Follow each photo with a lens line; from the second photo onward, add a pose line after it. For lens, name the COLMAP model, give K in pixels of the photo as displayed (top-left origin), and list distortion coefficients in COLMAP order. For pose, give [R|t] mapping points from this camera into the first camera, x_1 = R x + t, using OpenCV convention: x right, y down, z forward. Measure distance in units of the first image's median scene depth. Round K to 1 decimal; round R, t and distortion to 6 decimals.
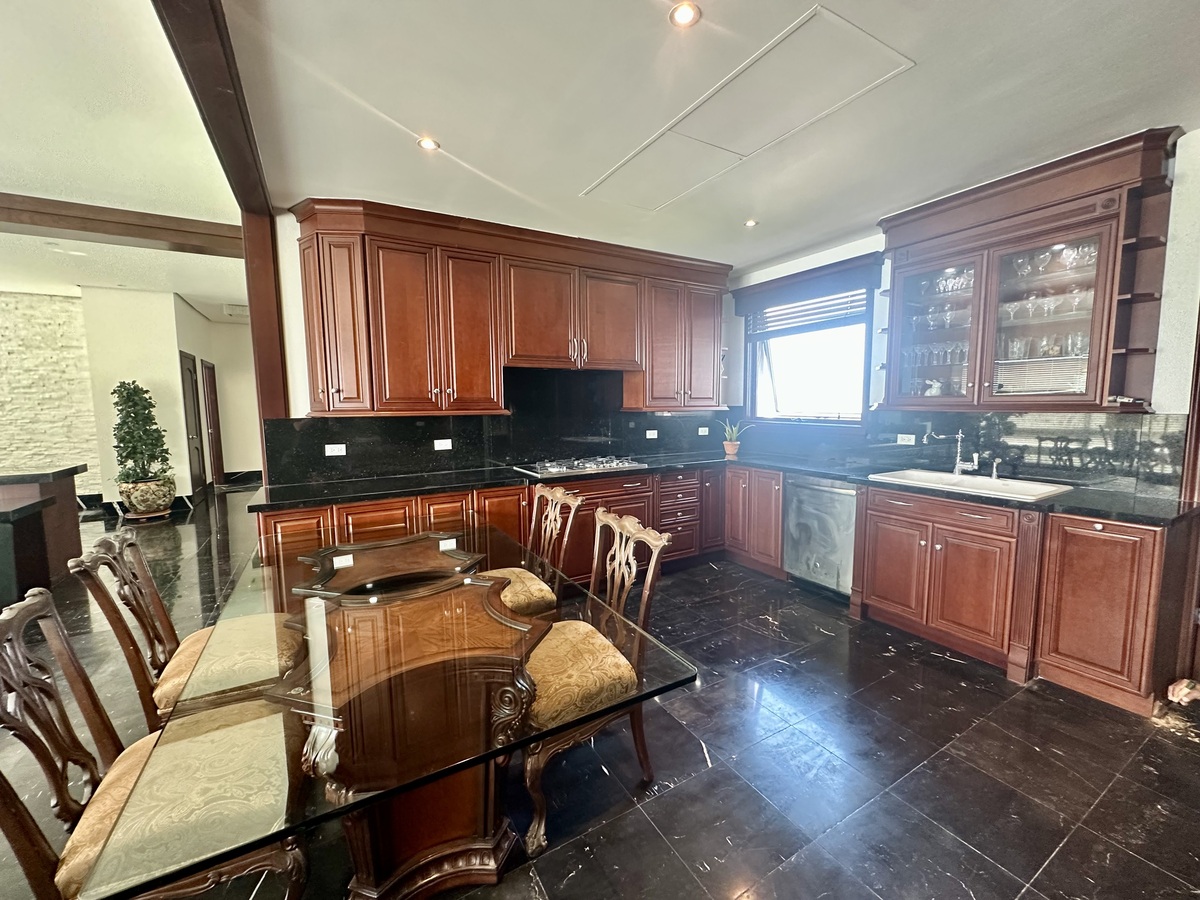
lens RADIAL K [[480.7, 0, 600.0], [0, 480.7, 450.0], [0, 0, 1]] dist [0.000173, -0.000094]
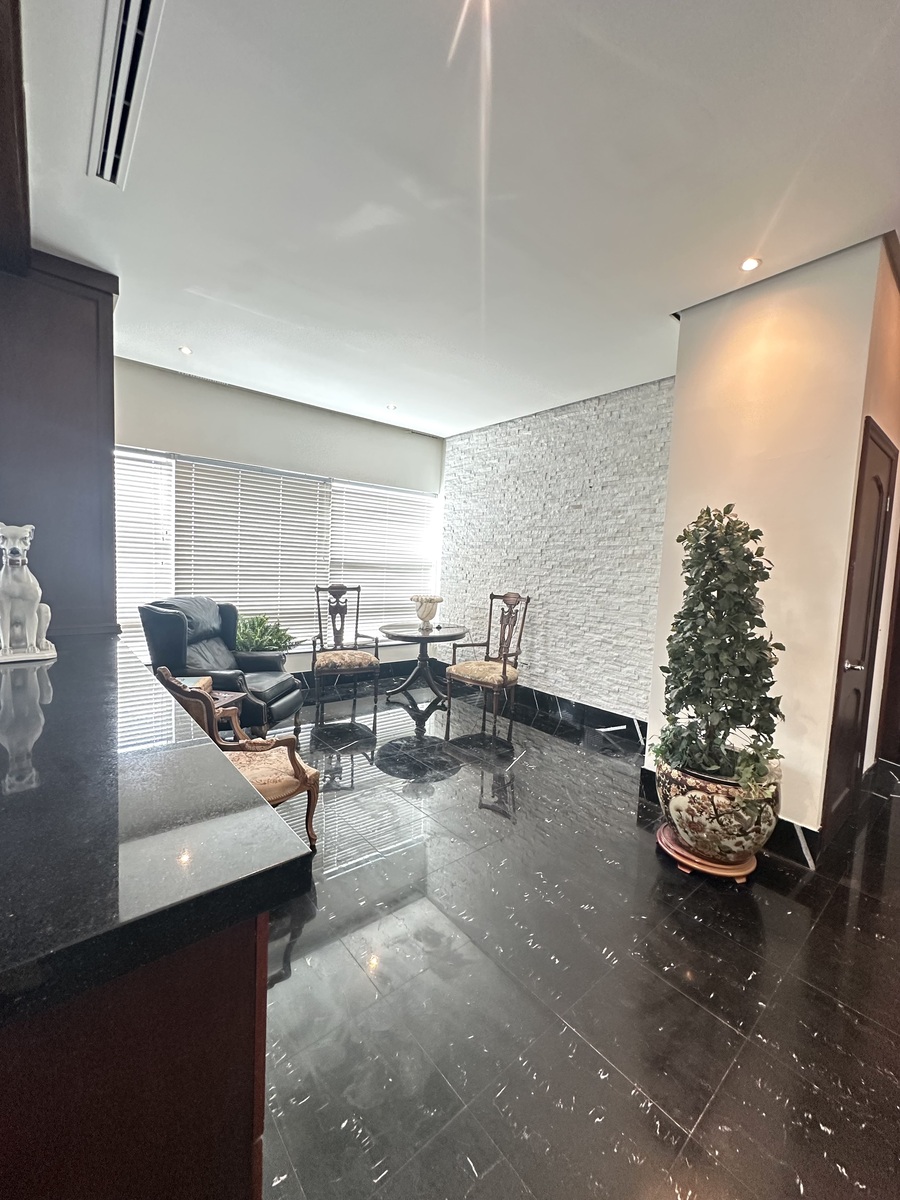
lens RADIAL K [[480.7, 0, 446.6], [0, 480.7, 599.3], [0, 0, 1]] dist [0.000173, -0.000094]
pose [[0.177375, 0.091228, -0.979906, -0.597678], [-0.142398, 0.987595, 0.066168, -0.061241], [0.973787, 0.127800, 0.188166, 0.680596]]
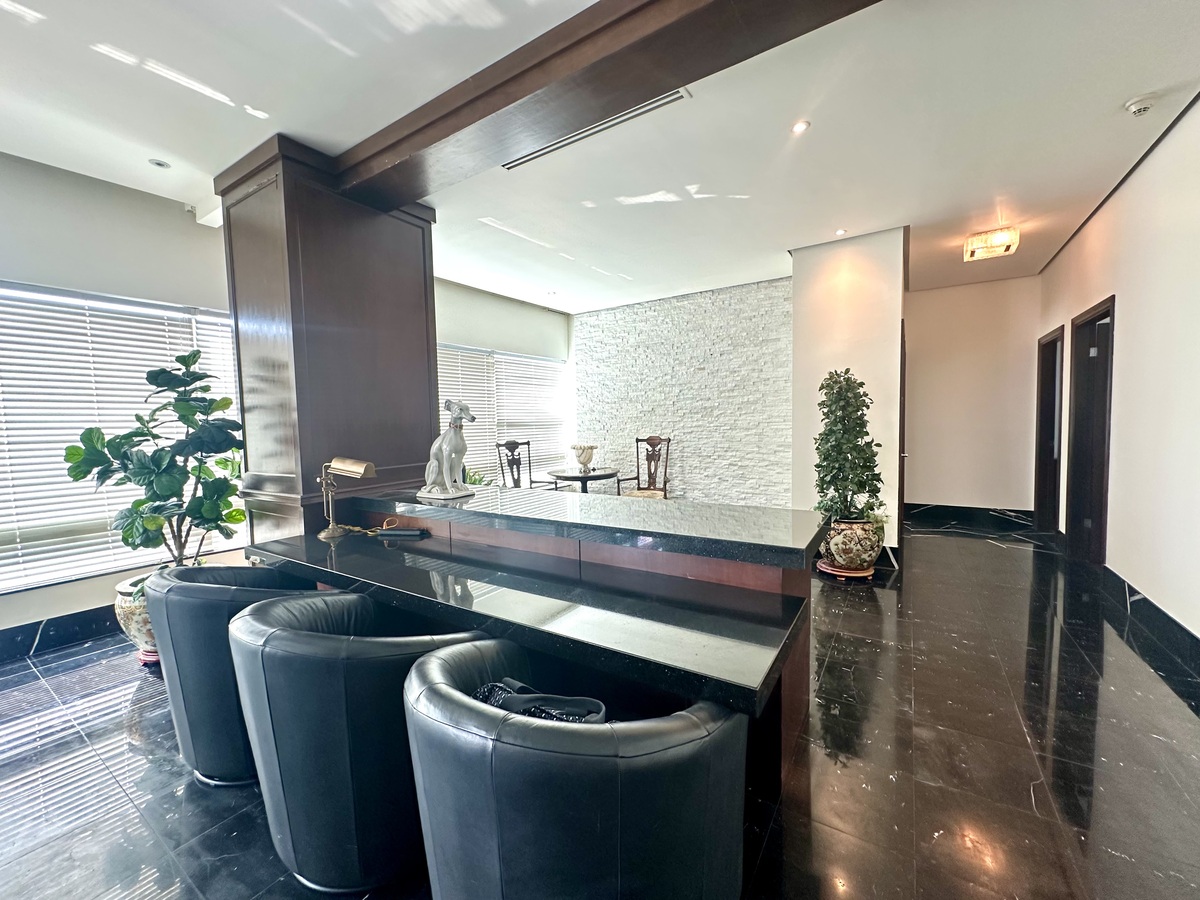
lens RADIAL K [[480.7, 0, 600.0], [0, 480.7, 450.0], [0, 0, 1]] dist [0.000173, -0.000094]
pose [[0.456391, 0.051741, -0.888274, -0.496929], [-0.069240, 0.997346, 0.022519, -0.021950], [0.887081, 0.051226, 0.458762, 0.373169]]
